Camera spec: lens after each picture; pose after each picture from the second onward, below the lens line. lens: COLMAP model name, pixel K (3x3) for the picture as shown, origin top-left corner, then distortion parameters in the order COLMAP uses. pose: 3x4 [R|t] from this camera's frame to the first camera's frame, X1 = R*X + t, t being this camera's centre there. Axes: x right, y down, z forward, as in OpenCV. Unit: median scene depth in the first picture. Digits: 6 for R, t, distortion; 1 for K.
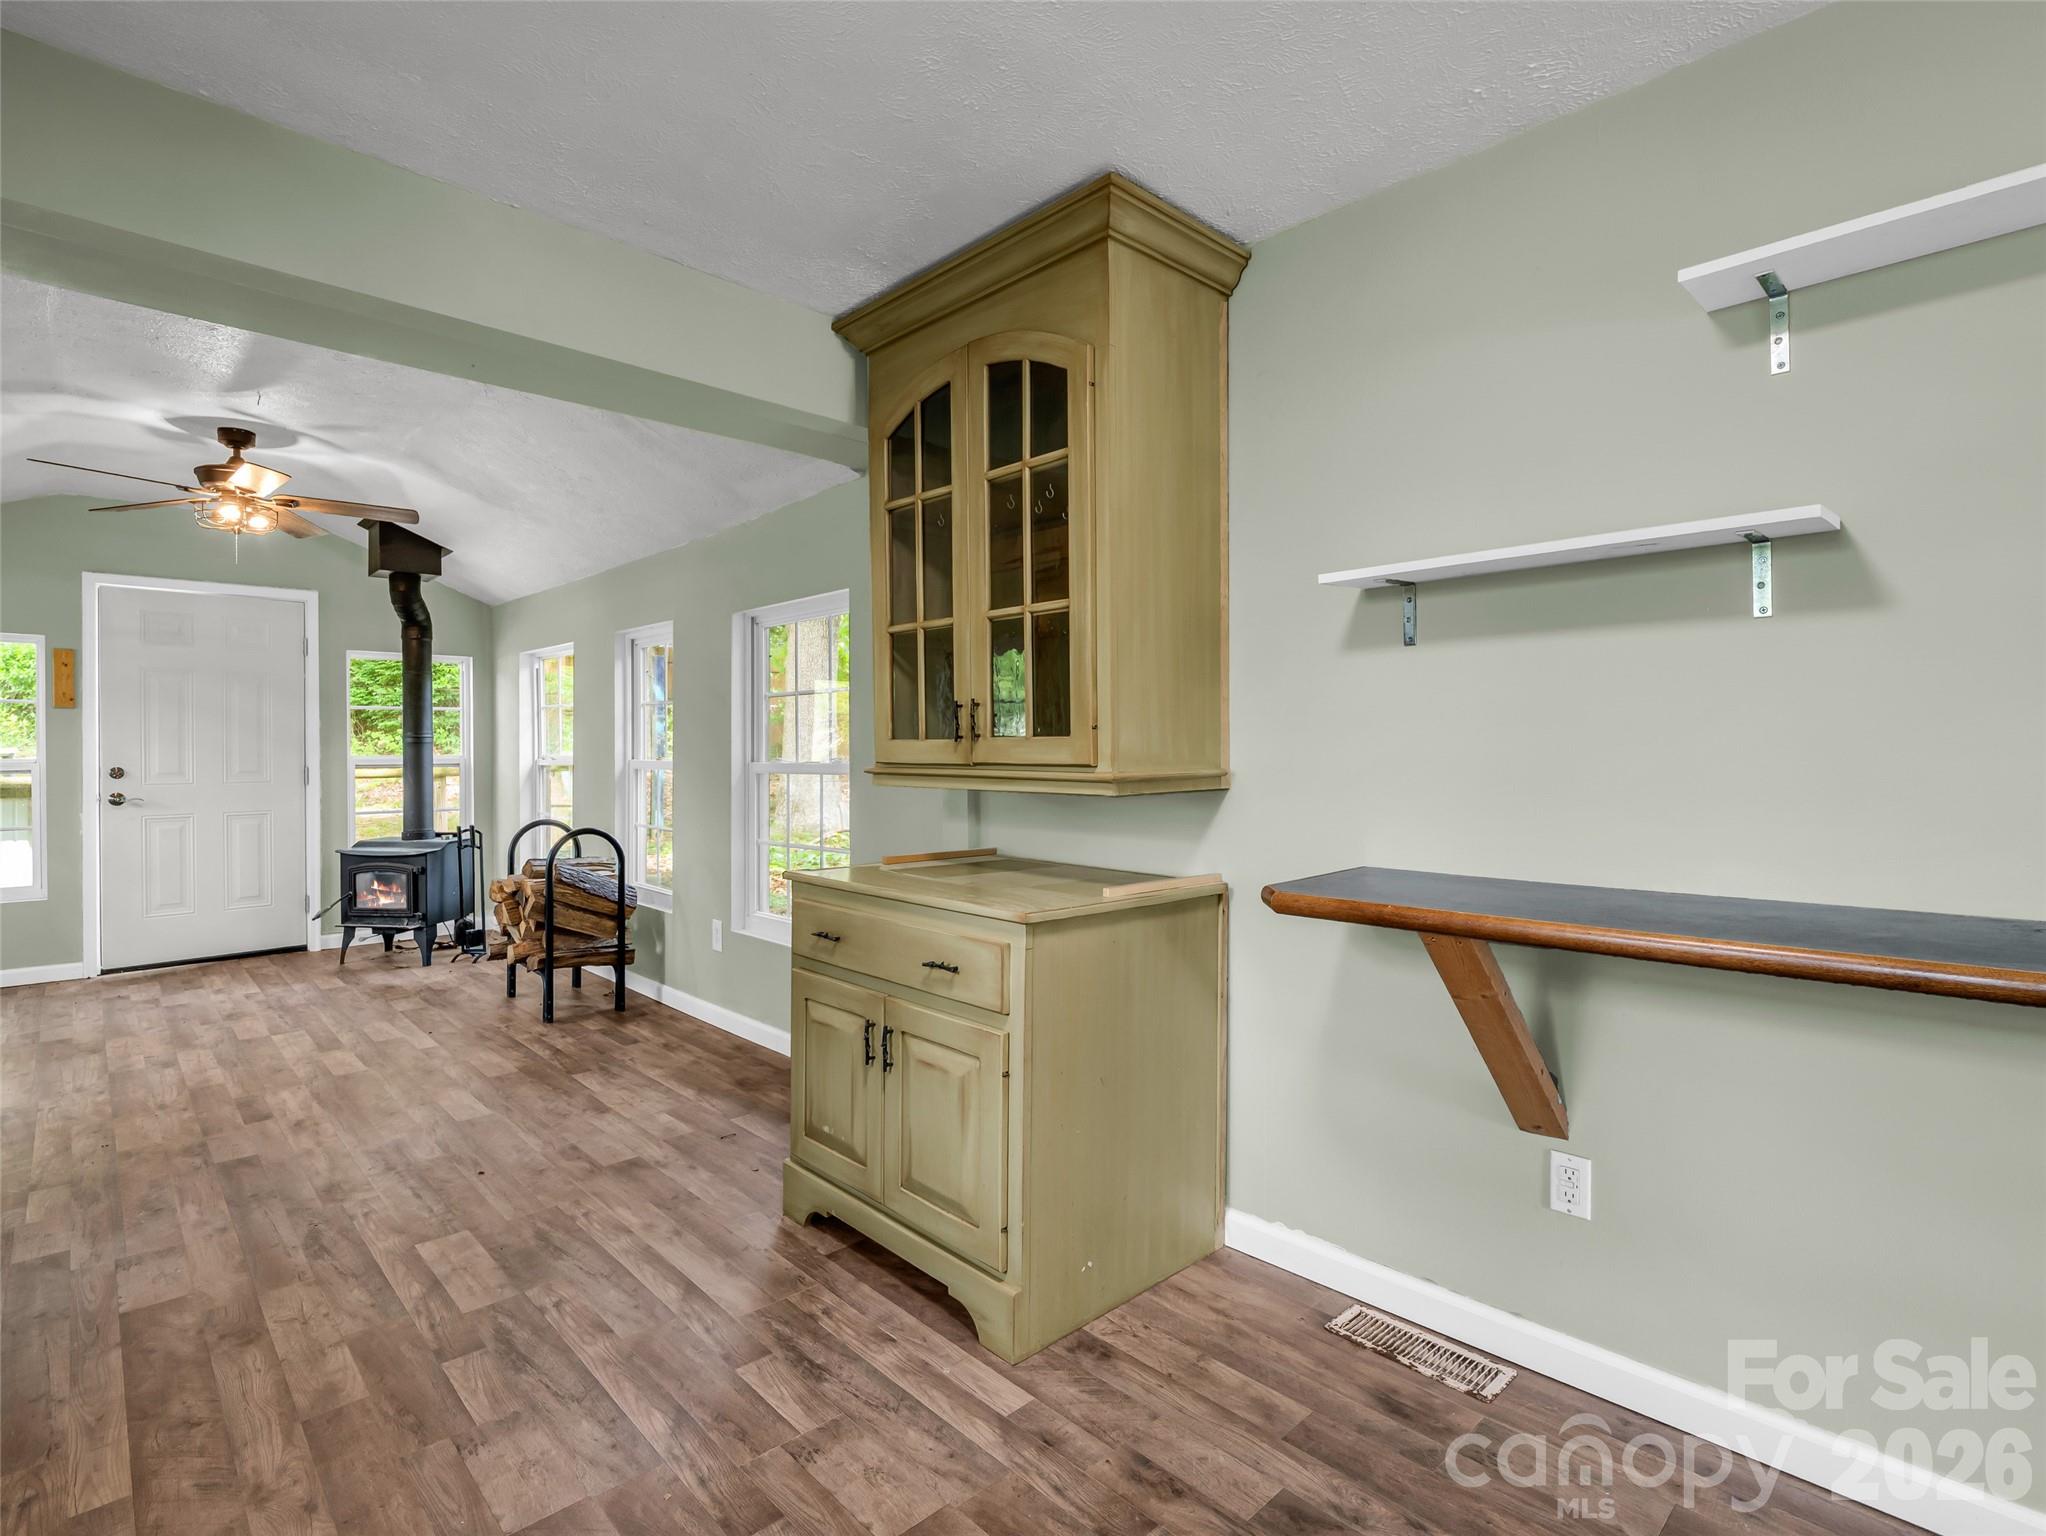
lens RADIAL K [[1008.2, 0, 1016.4], [0, 1008.2, 736.7], [0, 0, 1]] dist [-0.018717, 0.002682]
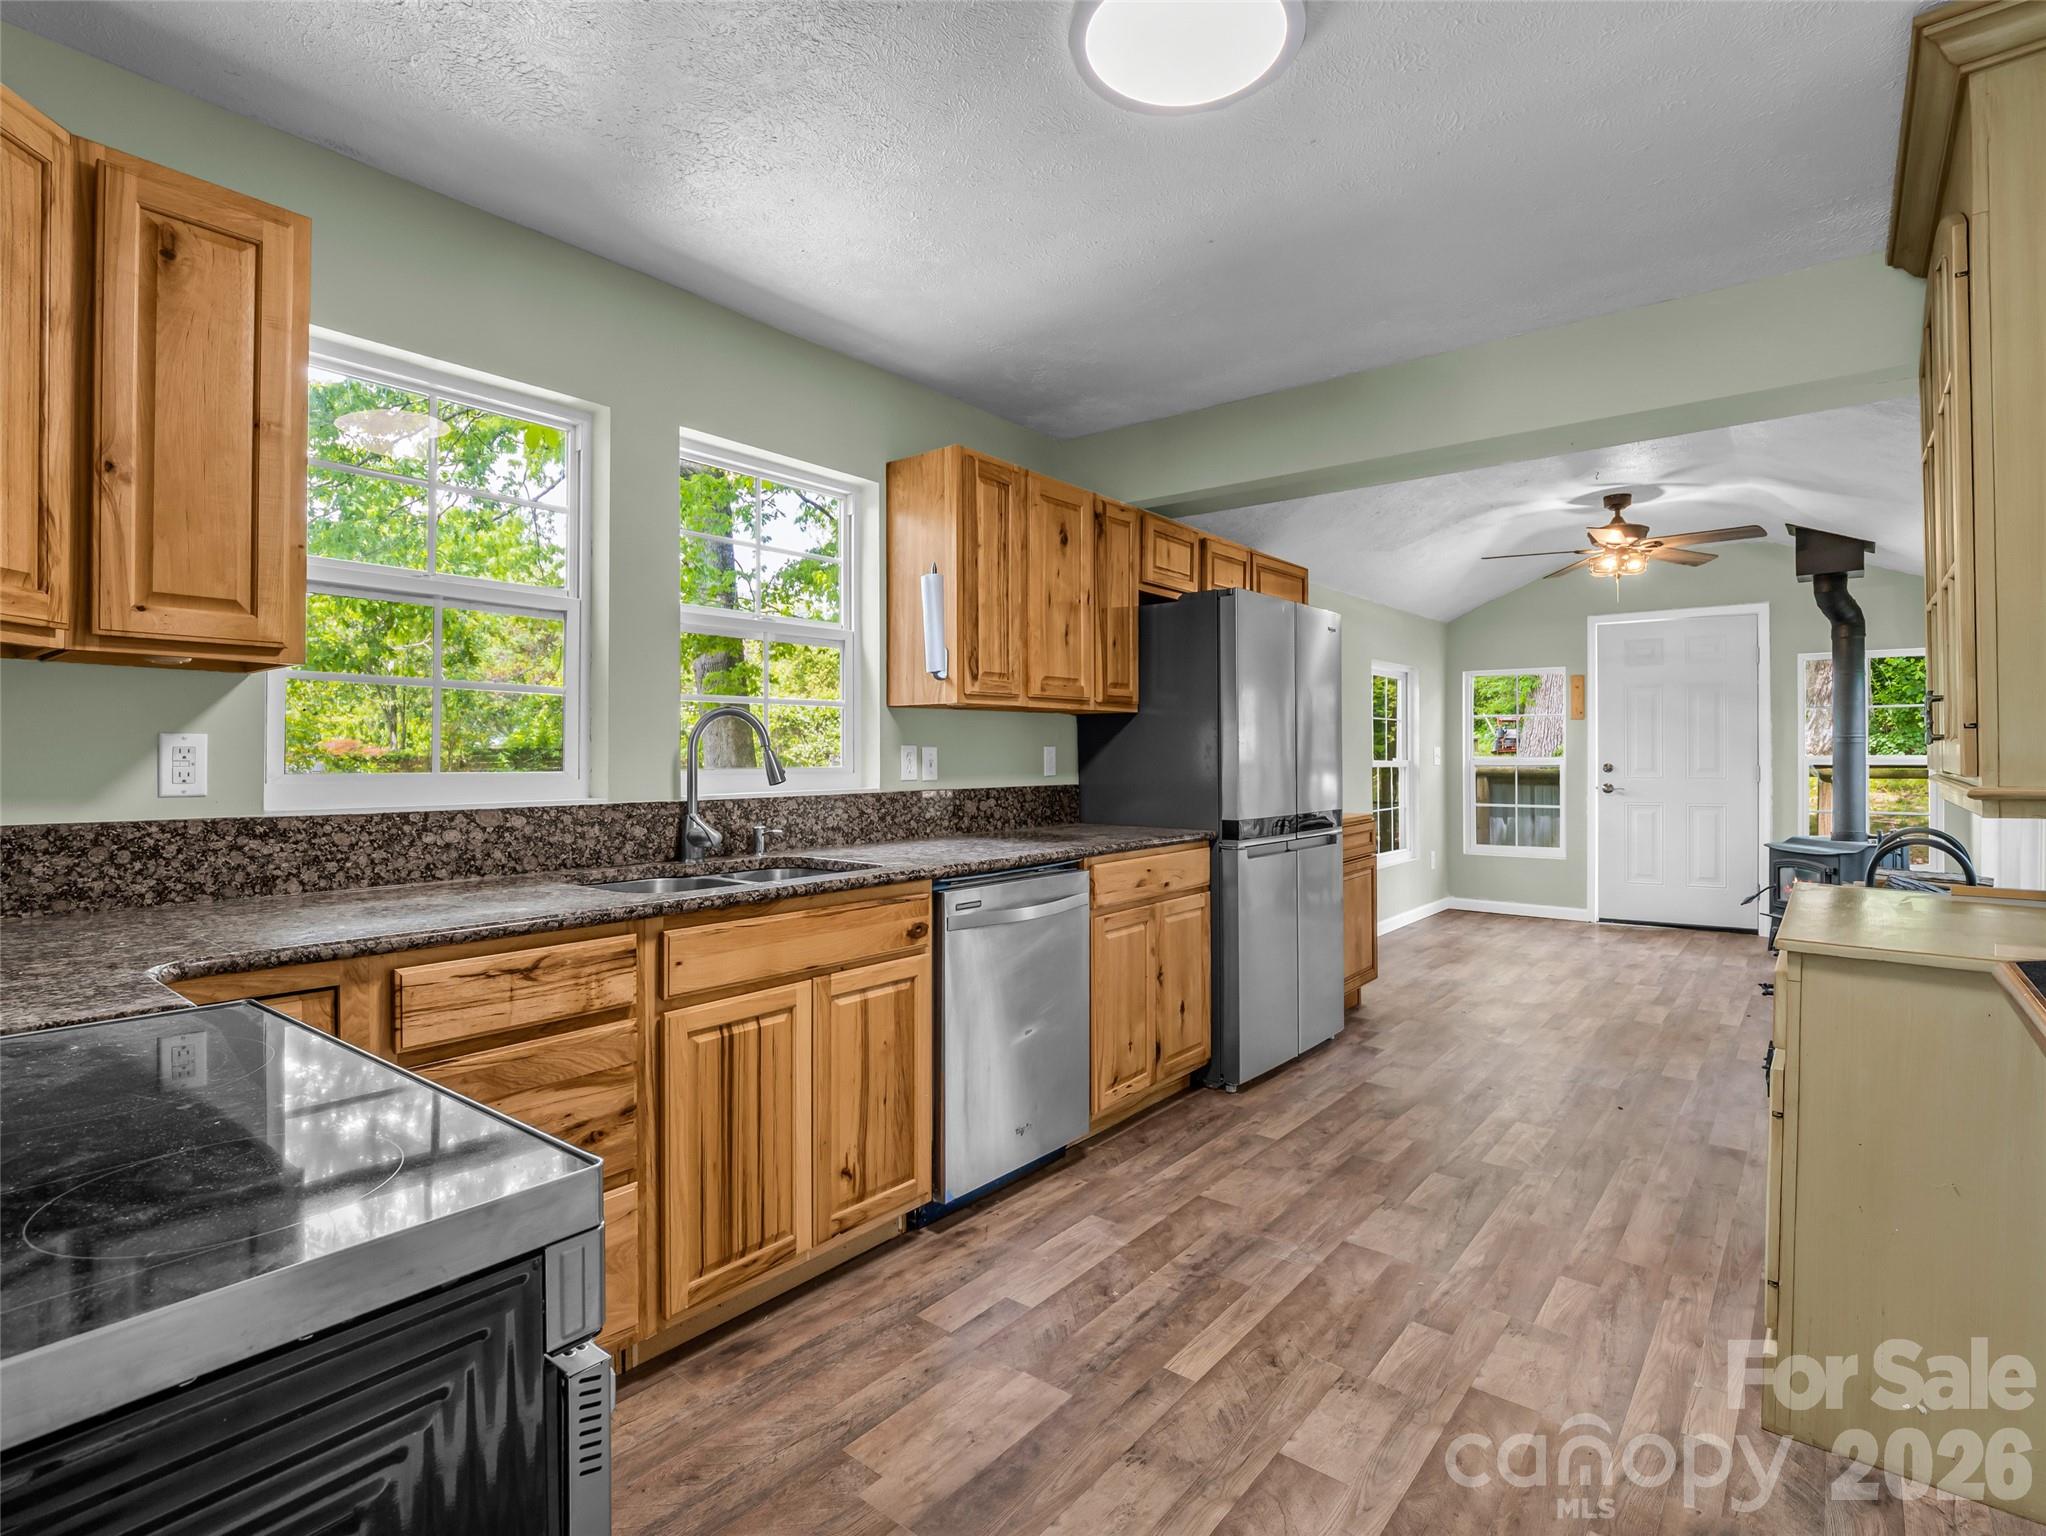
lens RADIAL K [[1008.2, 0, 1038.7], [0, 1008.2, 752.6], [0, 0, 1]] dist [-0.018717, 0.002682]
pose [[0.142477, 0.004035, -0.989790, 0.287573], [0.014729, 0.999872, 0.006196, -0.002677], [0.989689, -0.015462, 0.142399, 0.079497]]
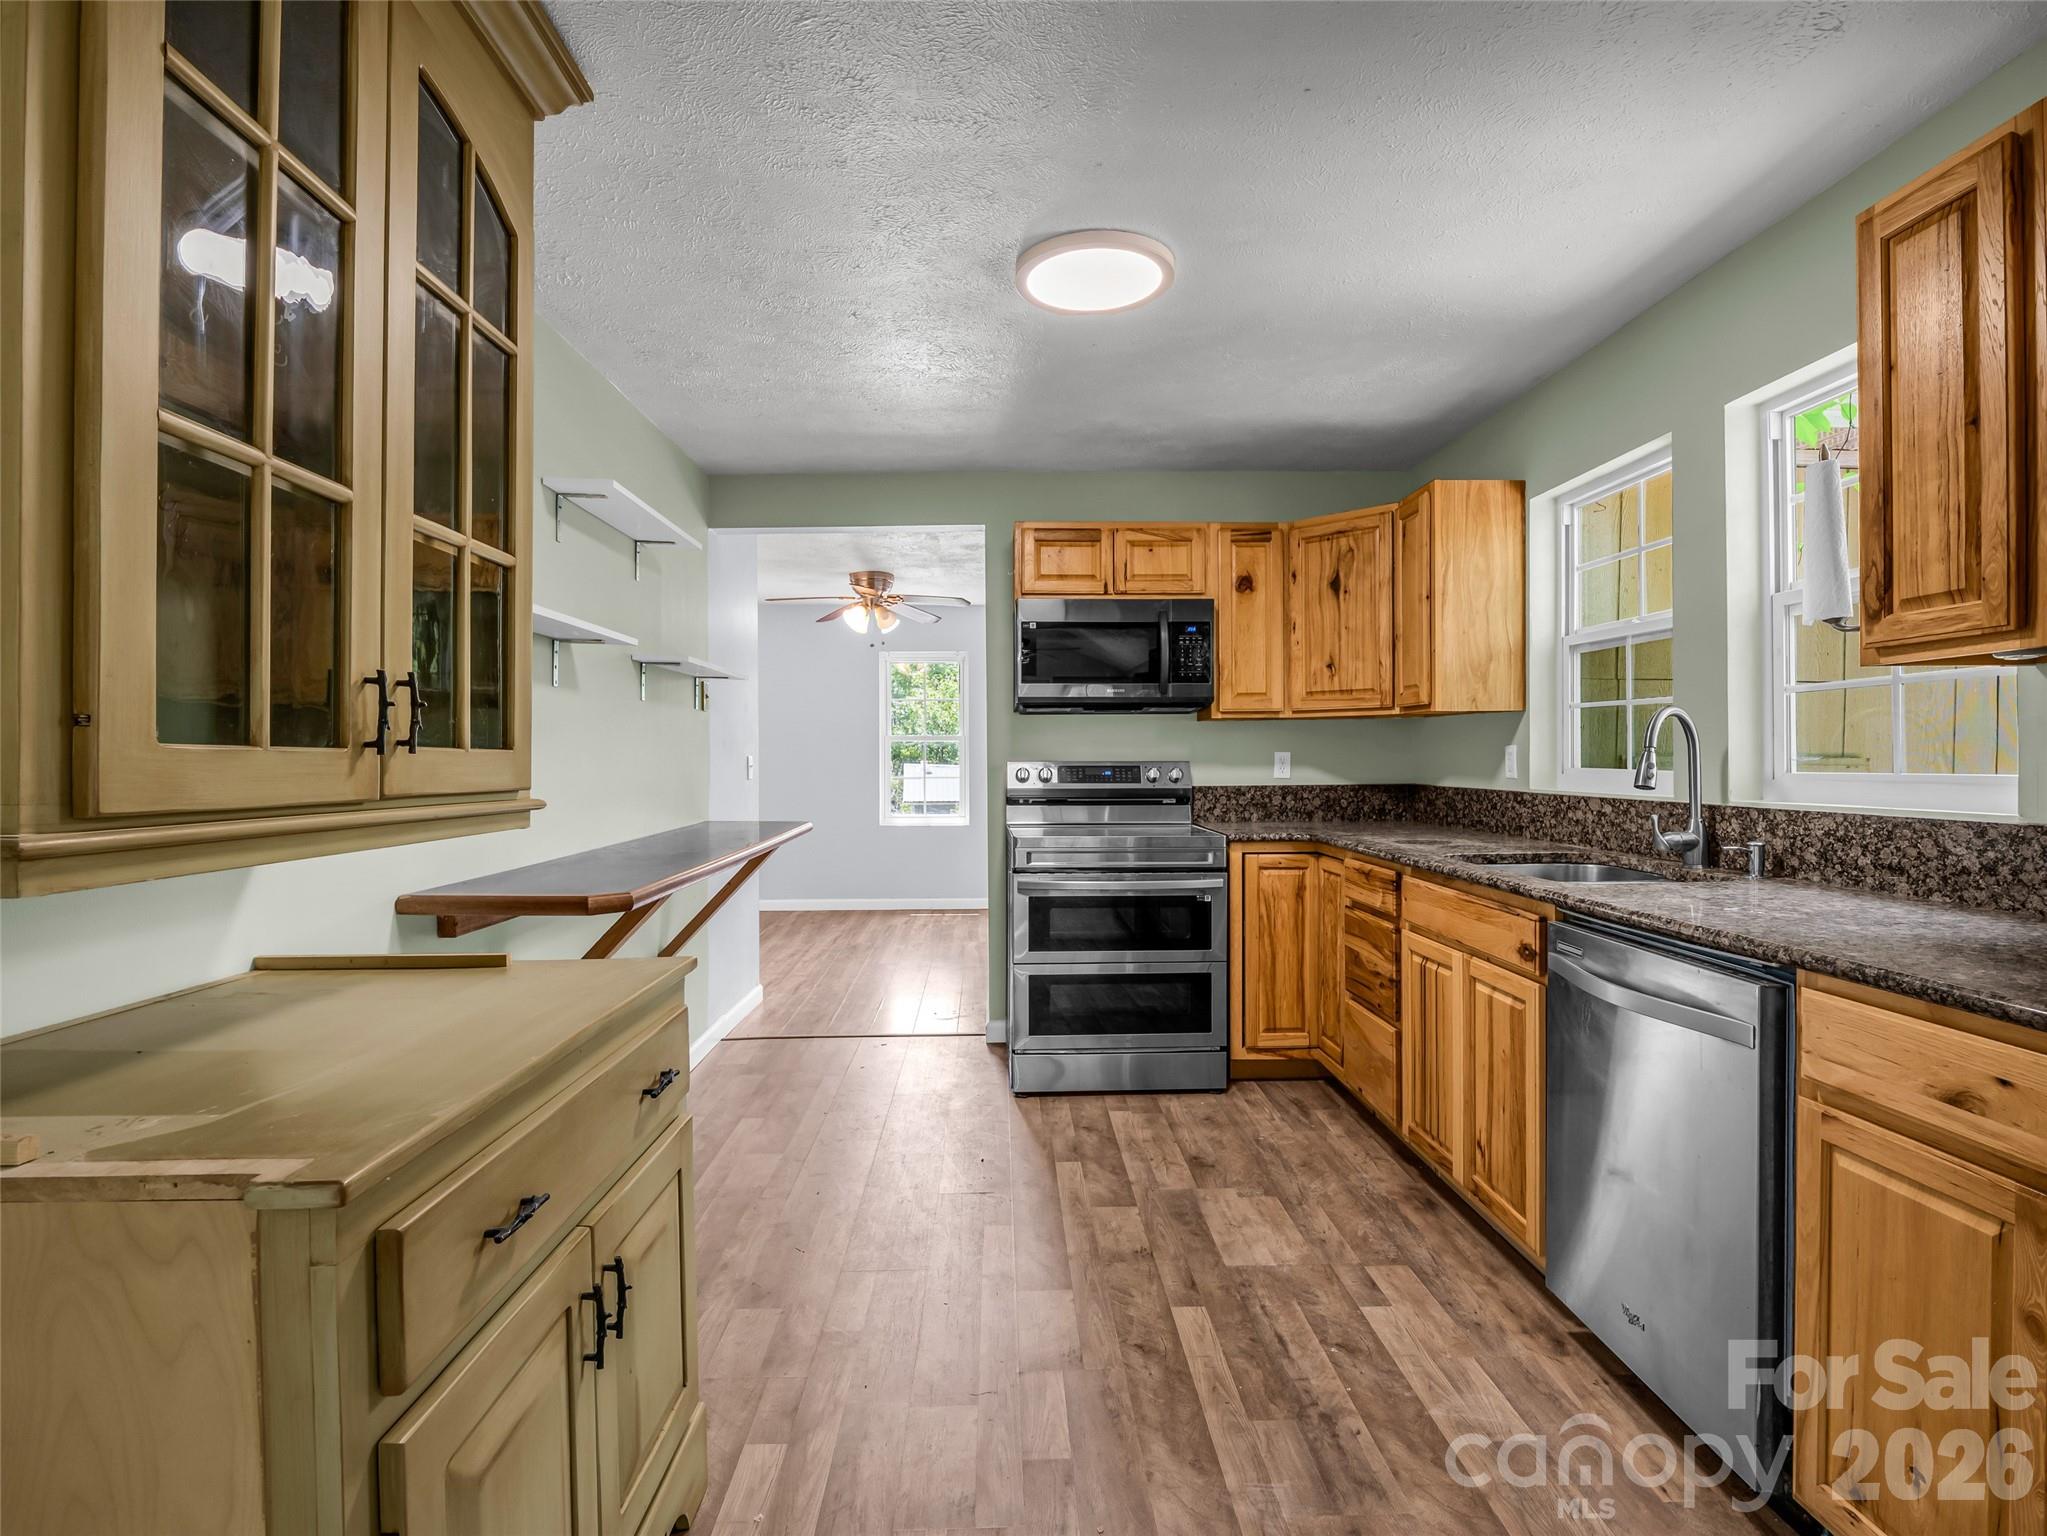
lens RADIAL K [[1008.7, 0, 1035.8], [0, 1008.7, 768.7], [0, 0, 1]] dist [-0.018717, 0.002682]
pose [[-0.754592, 0.003997, 0.656182, -0.282050], [0.001798, 0.999990, -0.004023, 0.005890], [-0.656191, -0.001856, -0.754592, 0.526462]]
